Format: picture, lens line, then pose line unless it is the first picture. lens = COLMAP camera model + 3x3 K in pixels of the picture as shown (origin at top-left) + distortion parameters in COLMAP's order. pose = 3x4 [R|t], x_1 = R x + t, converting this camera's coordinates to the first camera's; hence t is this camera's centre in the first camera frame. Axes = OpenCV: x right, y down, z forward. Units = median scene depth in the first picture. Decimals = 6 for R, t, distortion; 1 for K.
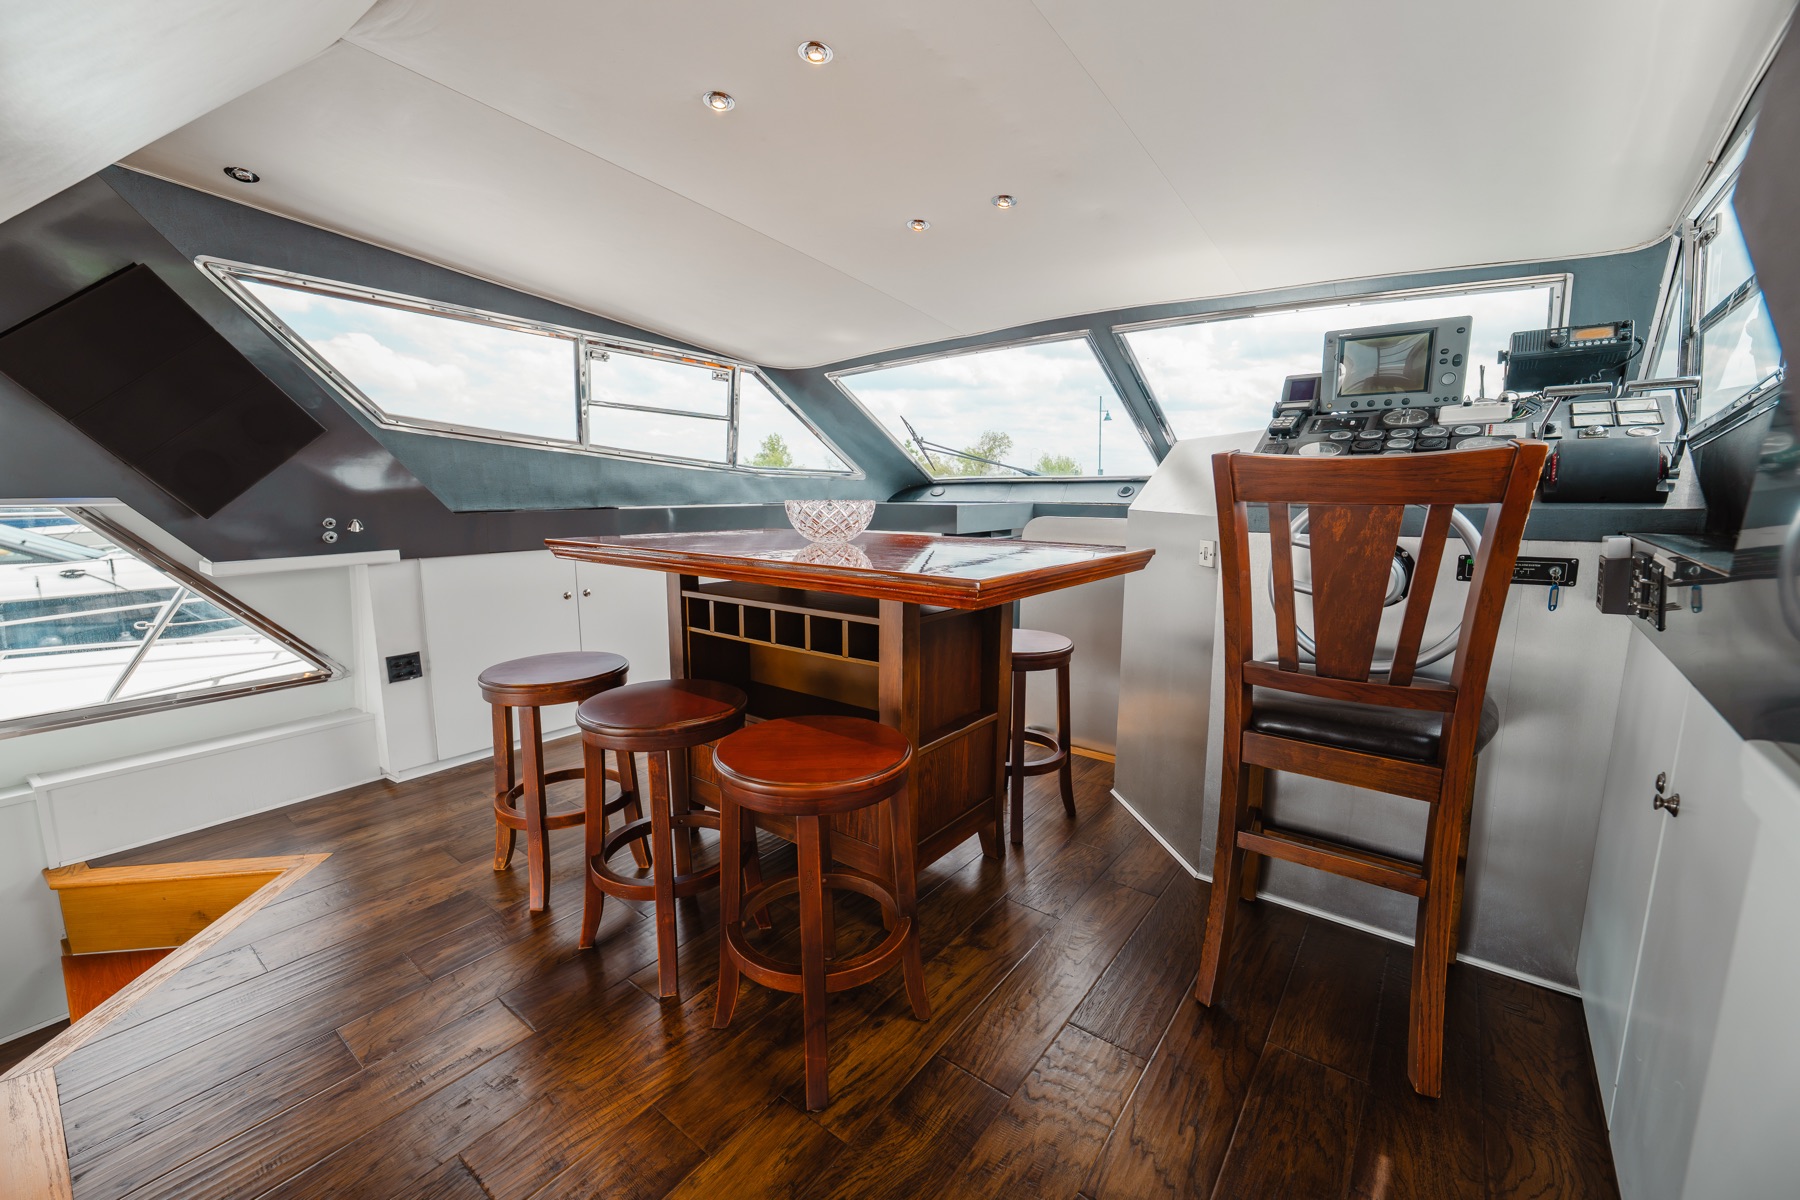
lens RADIAL K [[729.9, 0, 900.0], [0, 729.9, 600.0], [0, 0, 1]] dist [-0.000822, 0.000170]
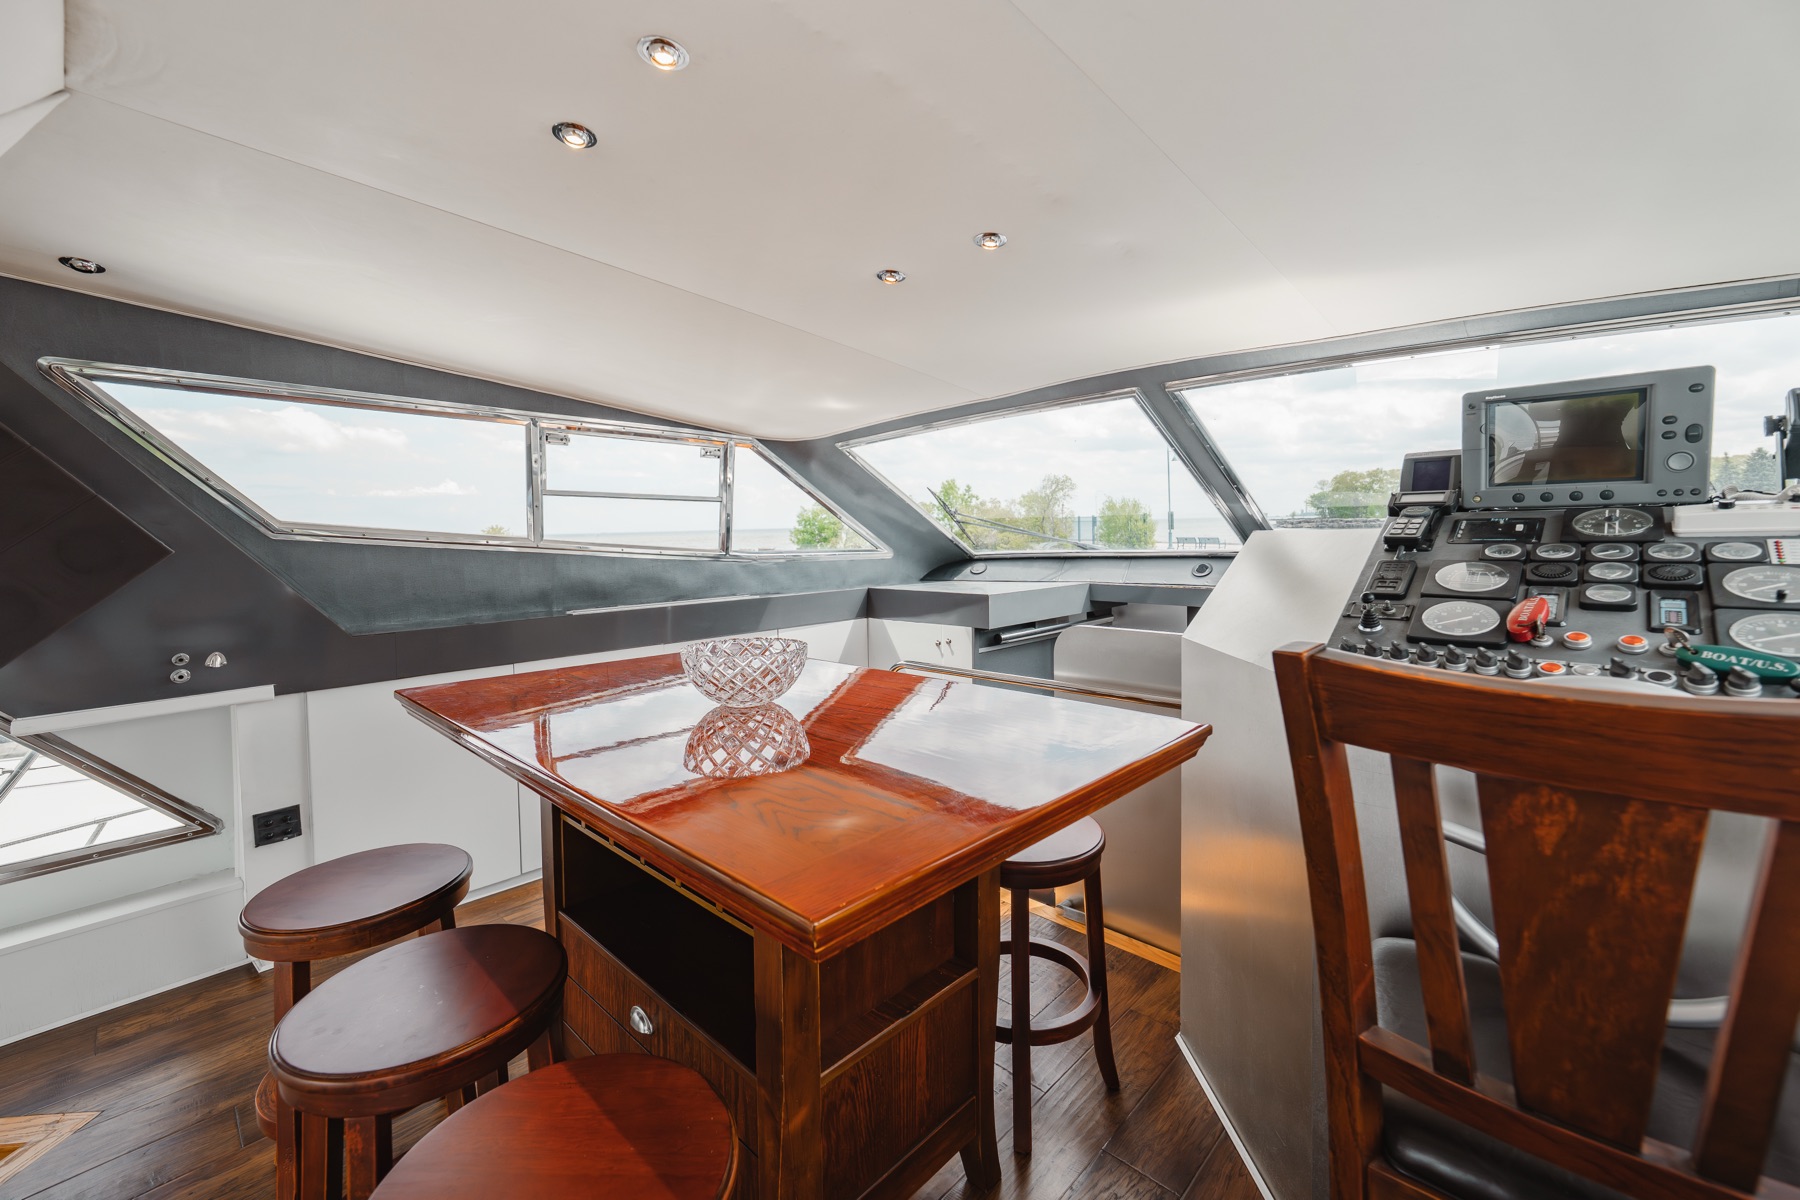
lens RADIAL K [[749.2, 0, 900.8], [0, 749.2, 567.0], [0, 0, 1]] dist [0.002356, -0.000572]
pose [[0.993388, -0.011459, -0.114232, 0.126118], [-0.000623, 0.994453, -0.105177, -0.118791], [0.114803, 0.104552, 0.987871, 0.238706]]
